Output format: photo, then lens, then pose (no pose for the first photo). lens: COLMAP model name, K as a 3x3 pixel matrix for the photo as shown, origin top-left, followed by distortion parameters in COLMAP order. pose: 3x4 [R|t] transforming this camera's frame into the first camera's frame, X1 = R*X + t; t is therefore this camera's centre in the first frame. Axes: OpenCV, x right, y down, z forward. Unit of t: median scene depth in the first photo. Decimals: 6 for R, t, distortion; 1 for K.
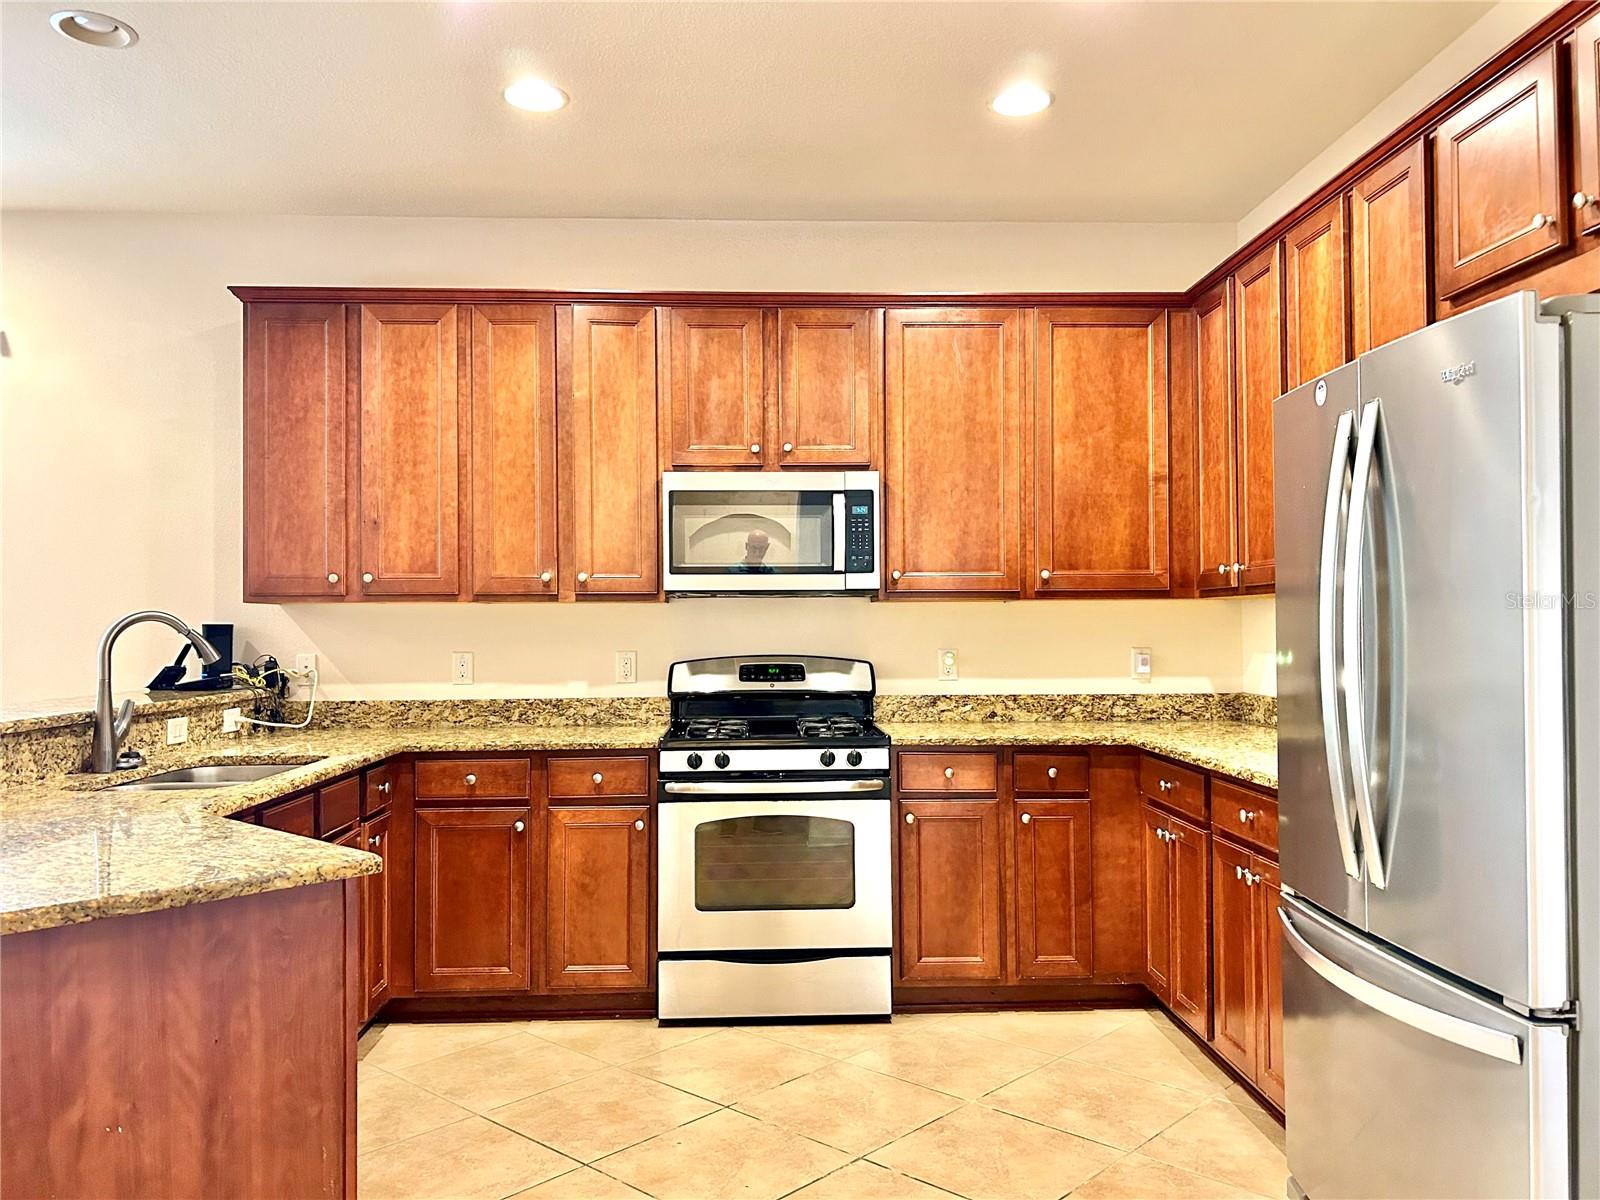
lens RADIAL K [[1204.0, 0, 802.0], [0, 1204.0, 602.6], [0, 0, 1]] dist [0.106012, -0.150144]
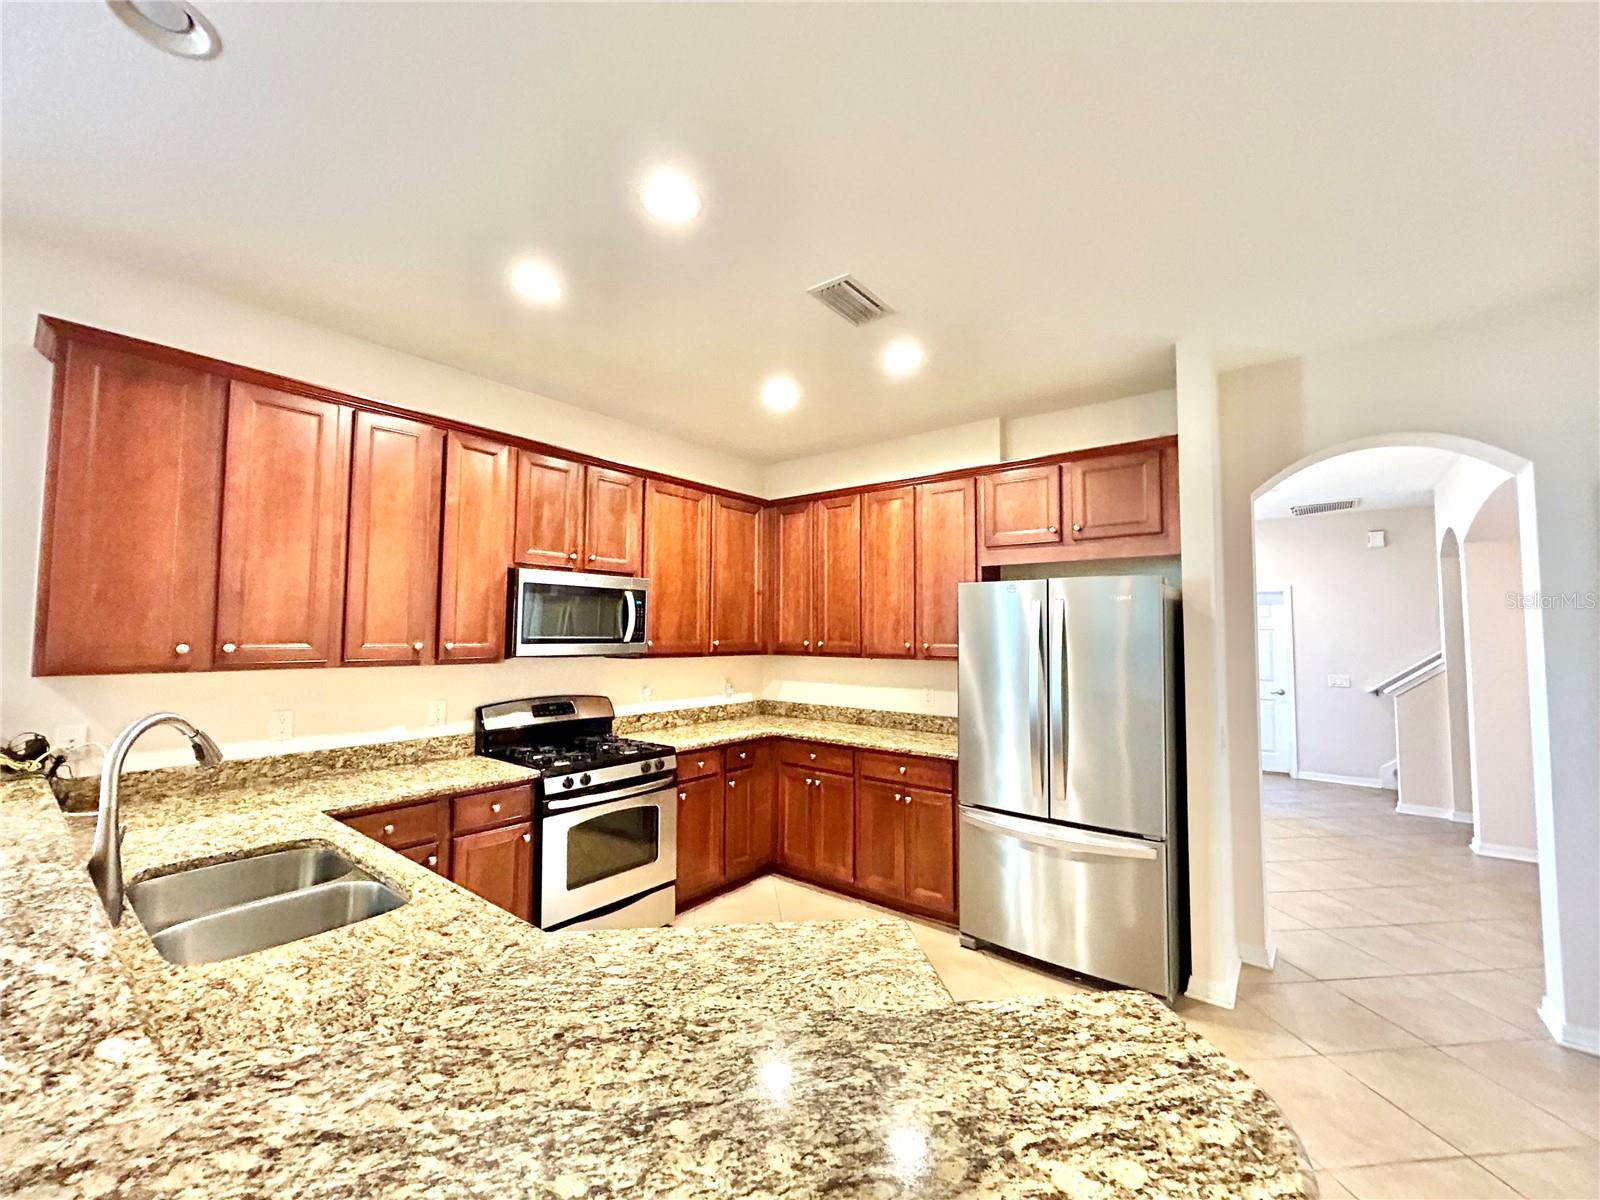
lens RADIAL K [[647.0, 0, 799.4], [0, 647.0, 595.8], [0, 0, 1]] dist [-0.000191, 0.000468]
pose [[0.651473, 0.055872, 0.756611, -0.456557], [-0.028707, 0.998386, -0.049007, -0.050812], [-0.758128, 0.010206, 0.652026, 0.288891]]
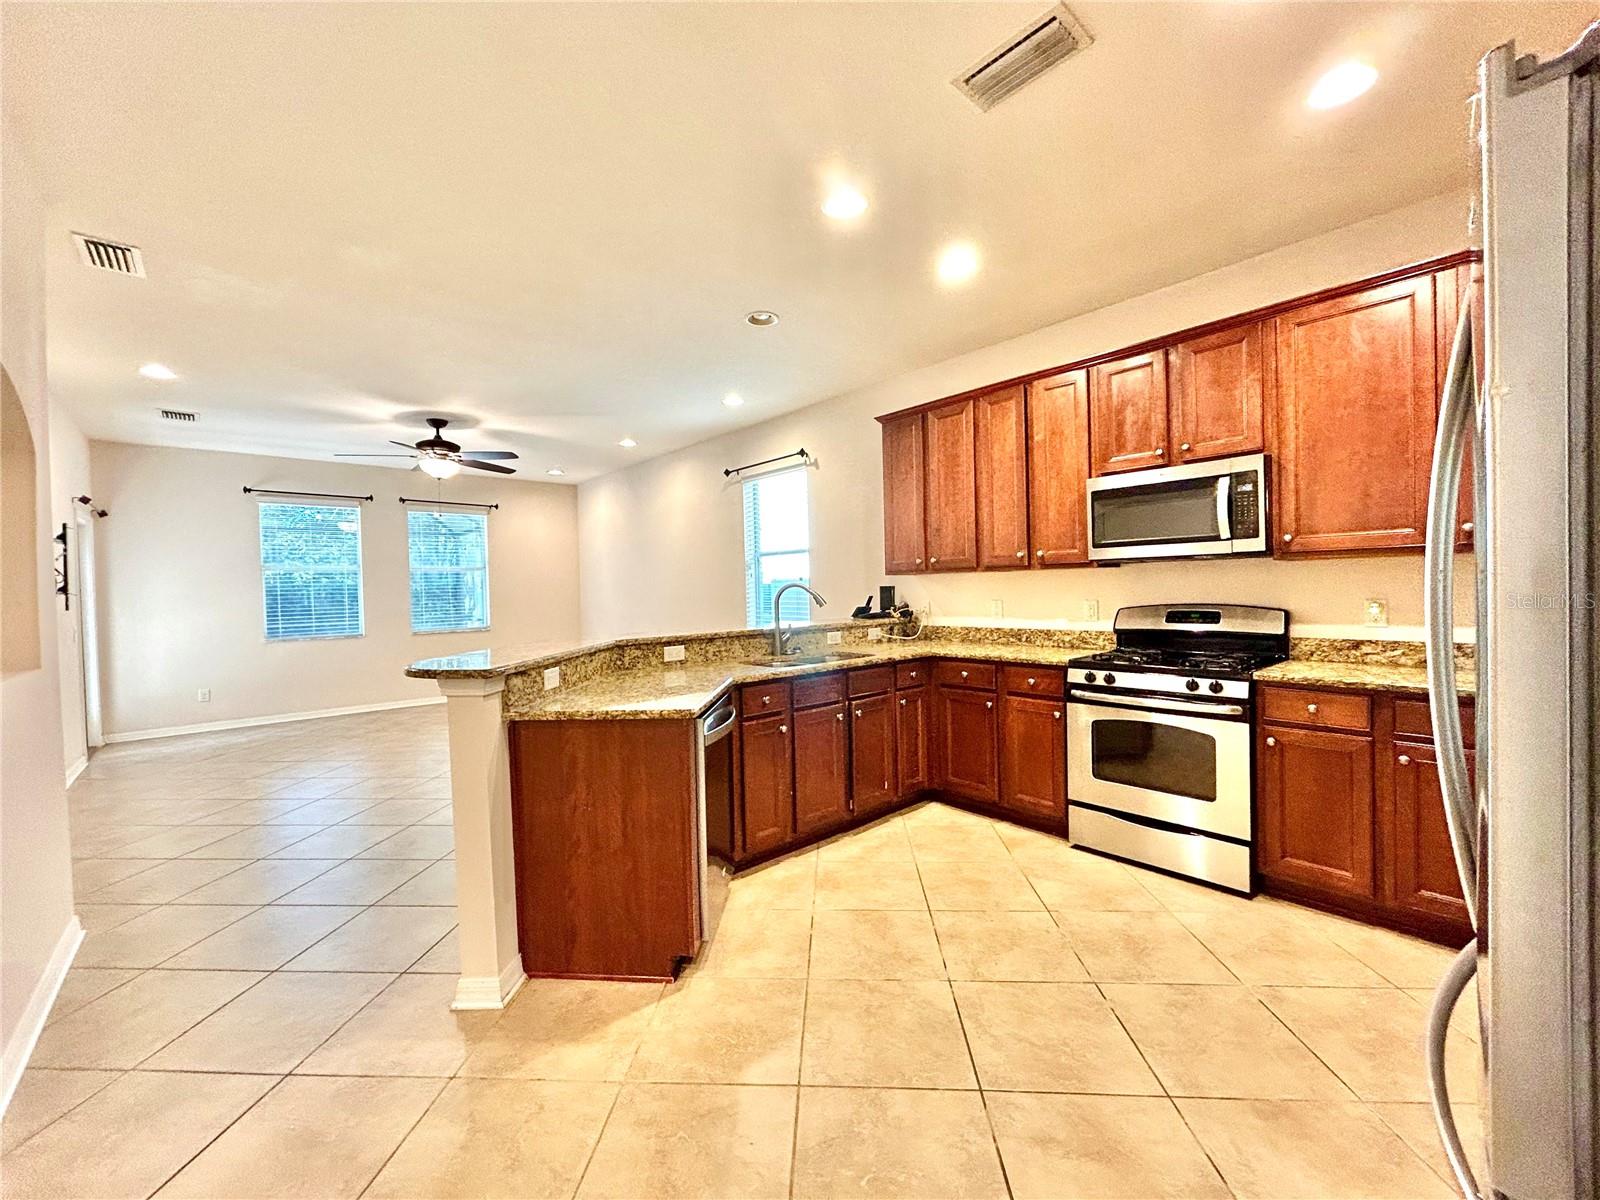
lens RADIAL K [[647.0, 0, 799.4], [0, 647.0, 595.8], [0, 0, 1]] dist [-0.000191, 0.000468]
pose [[0.631155, -0.000308, -0.775657, 0.274761], [0.036019, 0.998933, 0.028912, -0.001881], [0.774820, -0.046186, 0.630492, 0.222658]]
